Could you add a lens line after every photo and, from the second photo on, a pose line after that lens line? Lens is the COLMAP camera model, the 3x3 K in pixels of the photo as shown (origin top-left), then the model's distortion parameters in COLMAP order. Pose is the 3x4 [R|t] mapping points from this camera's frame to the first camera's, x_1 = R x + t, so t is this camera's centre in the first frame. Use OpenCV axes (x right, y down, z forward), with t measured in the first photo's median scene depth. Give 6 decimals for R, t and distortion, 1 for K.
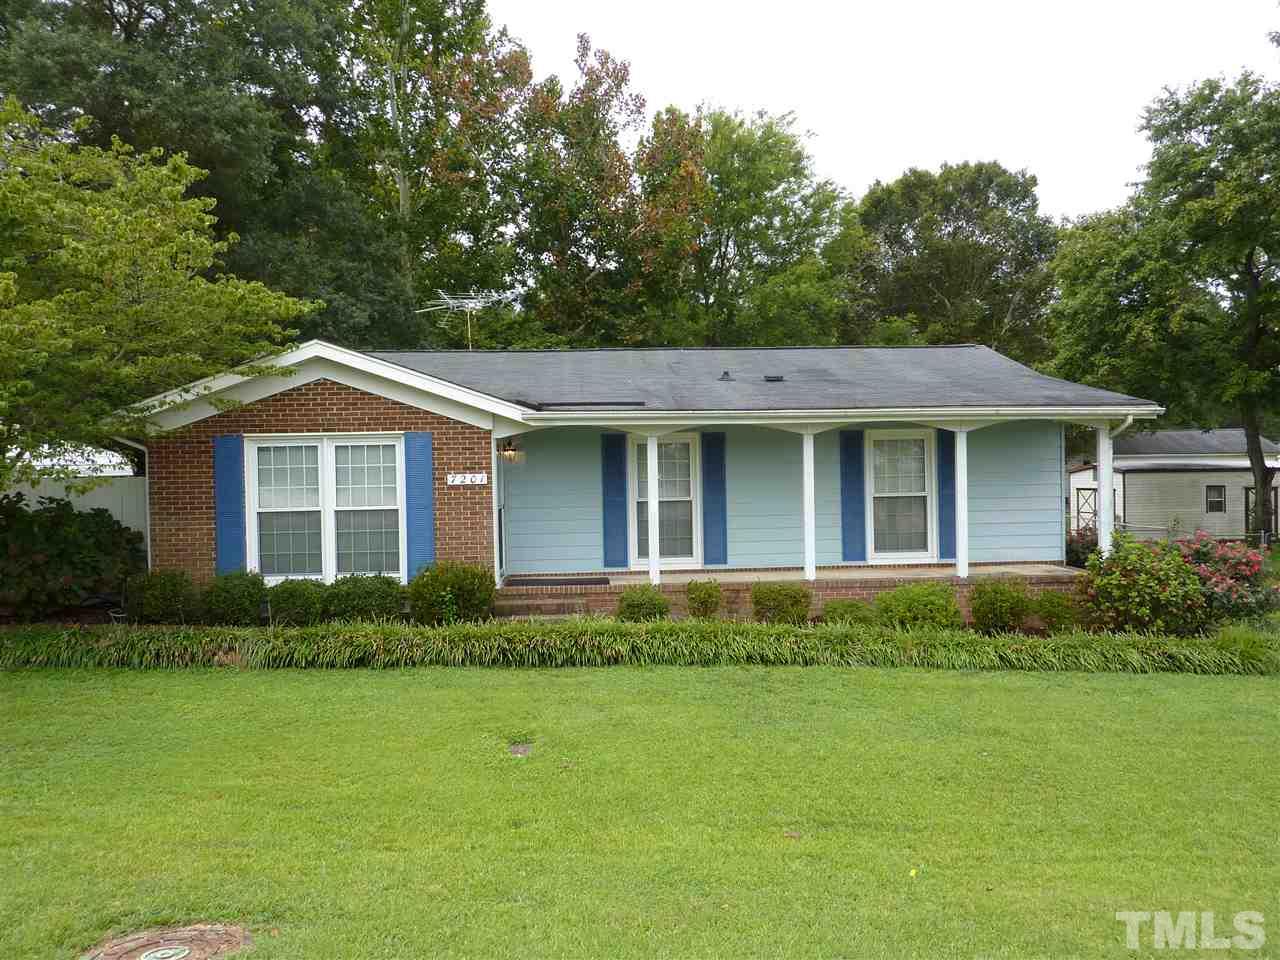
lens RADIAL K [[887.2, 0, 640.0], [0, 887.2, 480.0], [0, 0, 1]] dist [0.070804, -0.001188]
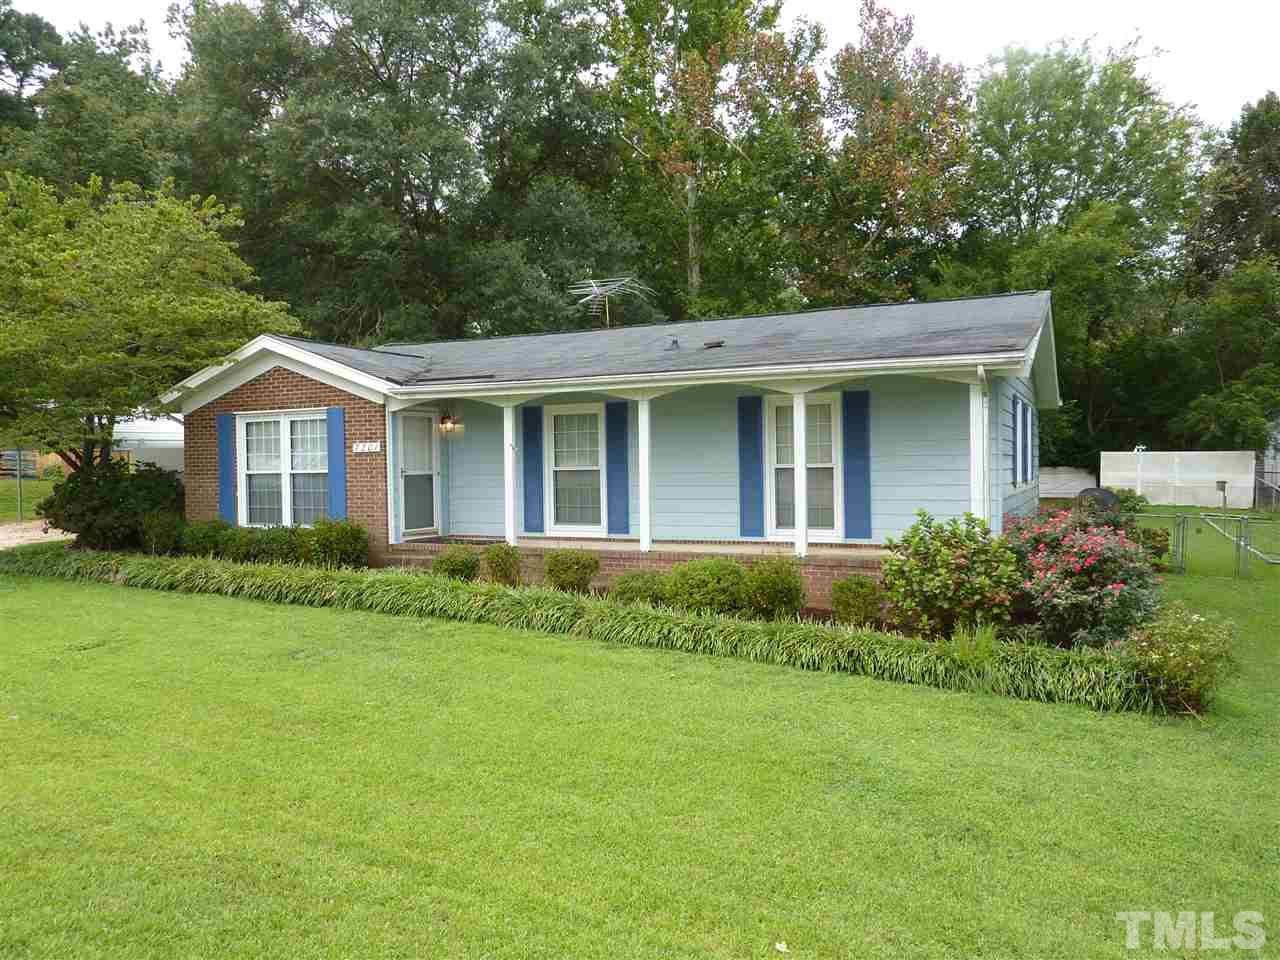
lens RADIAL K [[968.4, 0, 640.0], [0, 968.4, 480.0], [0, 0, 1]] dist [-0.032435, 0.001167]
pose [[0.875042, 0.020962, -0.483593, 0.719380], [-0.000044, 0.999065, 0.043227, -0.013044], [0.484047, -0.037804, 0.874225, 0.079016]]
